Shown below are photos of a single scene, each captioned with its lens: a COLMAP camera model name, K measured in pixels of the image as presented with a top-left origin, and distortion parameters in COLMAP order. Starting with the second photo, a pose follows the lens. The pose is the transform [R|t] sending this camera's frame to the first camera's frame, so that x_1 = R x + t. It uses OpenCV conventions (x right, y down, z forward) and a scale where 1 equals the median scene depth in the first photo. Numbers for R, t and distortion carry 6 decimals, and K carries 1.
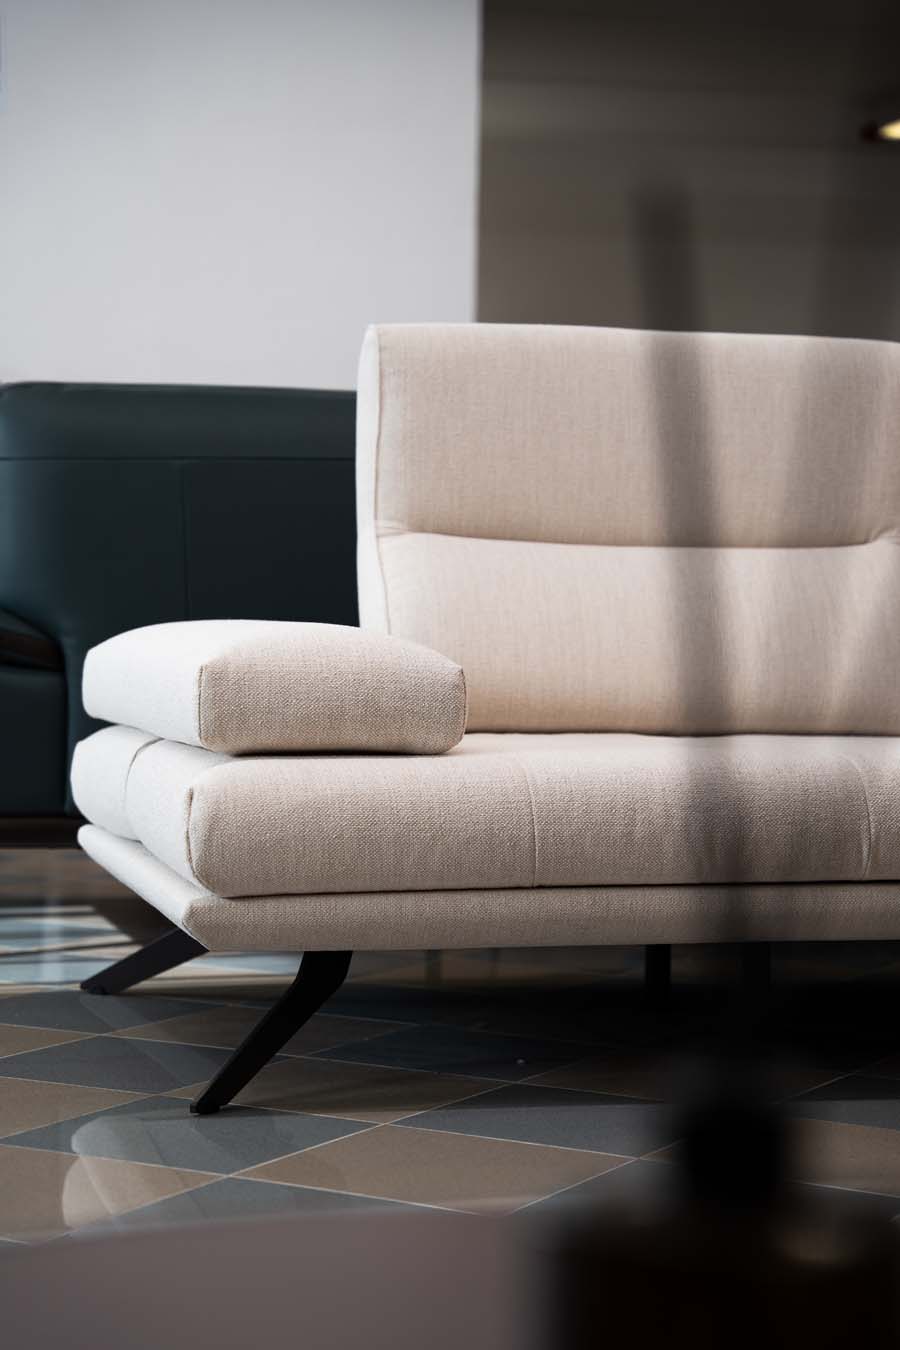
lens RADIAL K [[2689.1, 0, 450.0], [0, 2689.1, 675.0], [0, 0, 1]] dist [0.335731, 0.118352]
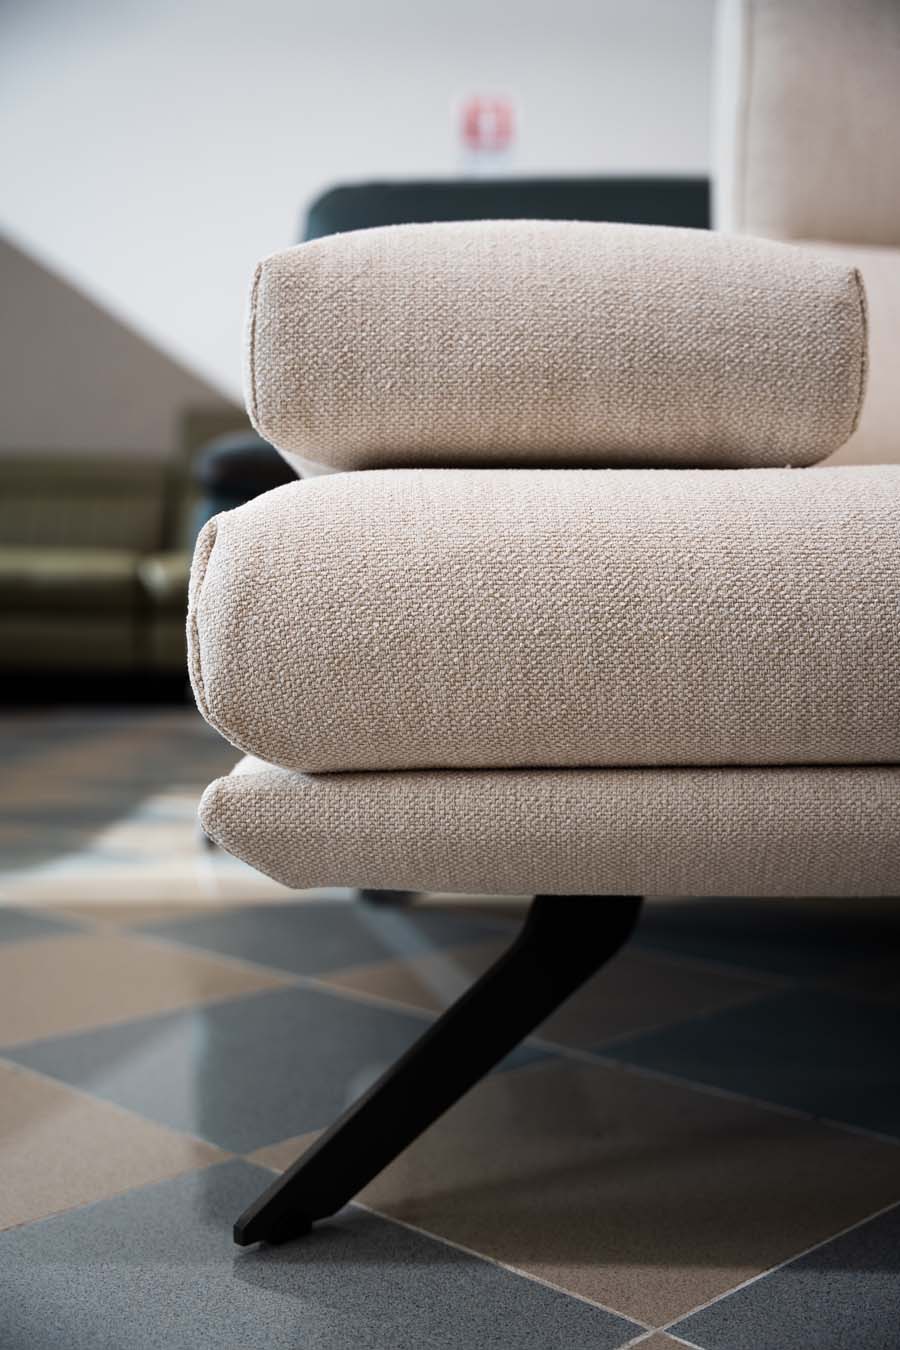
lens RADIAL K [[1509.7, 0, 448.6], [0, 1509.7, 655.4], [0, 0, 1]] dist [0.029118, 0.021474]
pose [[0.965694, -0.002175, -0.259672, 0.004504], [0.003571, 0.999982, 0.004903, 0.061662], [0.259656, -0.005662, 0.965684, 0.761838]]
